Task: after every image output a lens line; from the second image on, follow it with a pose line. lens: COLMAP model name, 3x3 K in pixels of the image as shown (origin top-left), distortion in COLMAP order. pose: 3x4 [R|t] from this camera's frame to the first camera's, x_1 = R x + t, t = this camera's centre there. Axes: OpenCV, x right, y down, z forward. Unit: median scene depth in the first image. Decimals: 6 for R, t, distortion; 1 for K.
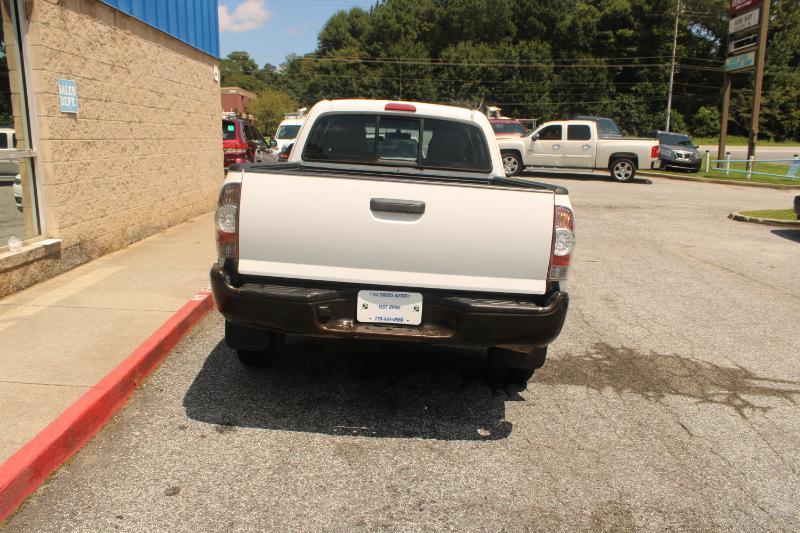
lens RADIAL K [[659.7, 0, 395.2], [0, 659.7, 267.9], [0, 0, 1]] dist [-0.167787, 0.154518]
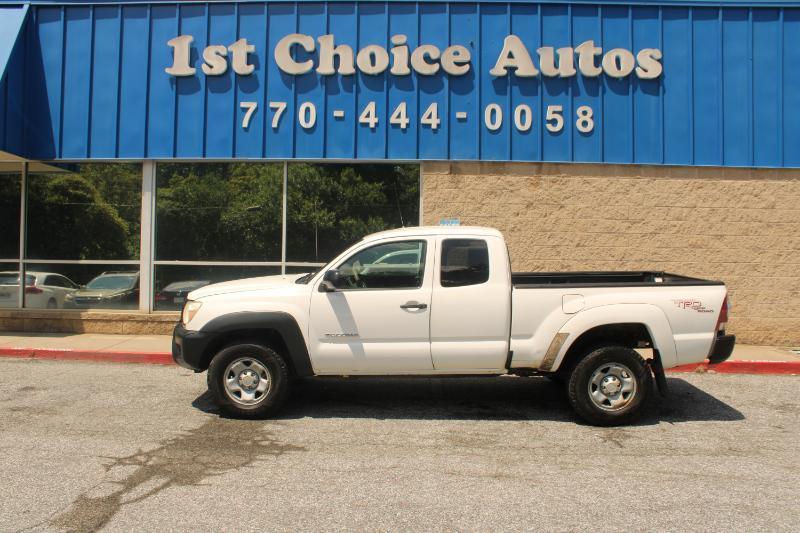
lens RADIAL K [[672.9, 0, 394.1], [0, 672.9, 268.3], [0, 0, 1]] dist [-0.159320, 0.145599]
pose [[-0.046438, -0.004530, -0.998911, 1.048253], [-0.207371, 0.978249, 0.005204, -0.148698], [0.977160, 0.207387, -0.046367, 0.891596]]
